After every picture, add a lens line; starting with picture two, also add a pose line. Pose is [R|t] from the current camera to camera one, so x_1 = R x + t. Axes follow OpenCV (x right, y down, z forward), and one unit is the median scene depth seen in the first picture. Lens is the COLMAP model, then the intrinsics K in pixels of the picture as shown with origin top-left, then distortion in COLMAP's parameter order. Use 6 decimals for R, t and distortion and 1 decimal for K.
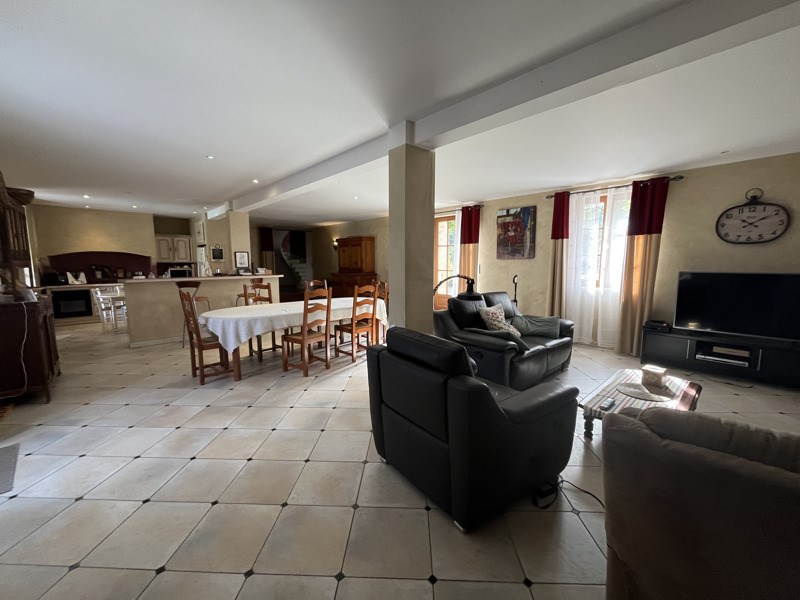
lens RADIAL K [[320.6, 0, 400.0], [0, 320.6, 298.5], [0, 0, 1]] dist [0.000087, 0.000176]
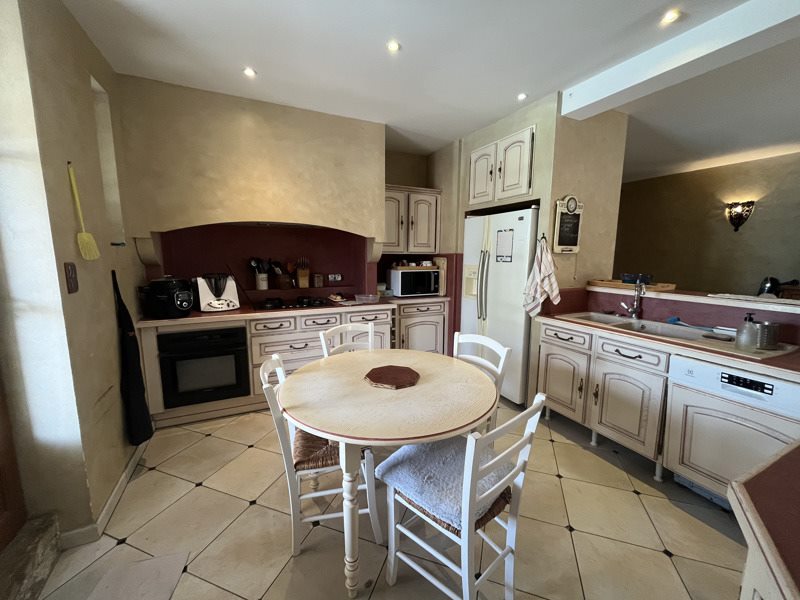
lens RADIAL K [[320.6, 0, 400.1], [0, 320.6, 299.3], [0, 0, 1]] dist [0.000087, 0.000176]
pose [[0.955793, 0.052264, -0.289359, -0.647704], [-0.044018, 0.998420, 0.034936, -0.073844], [0.290727, -0.020655, 0.956583, 0.653787]]
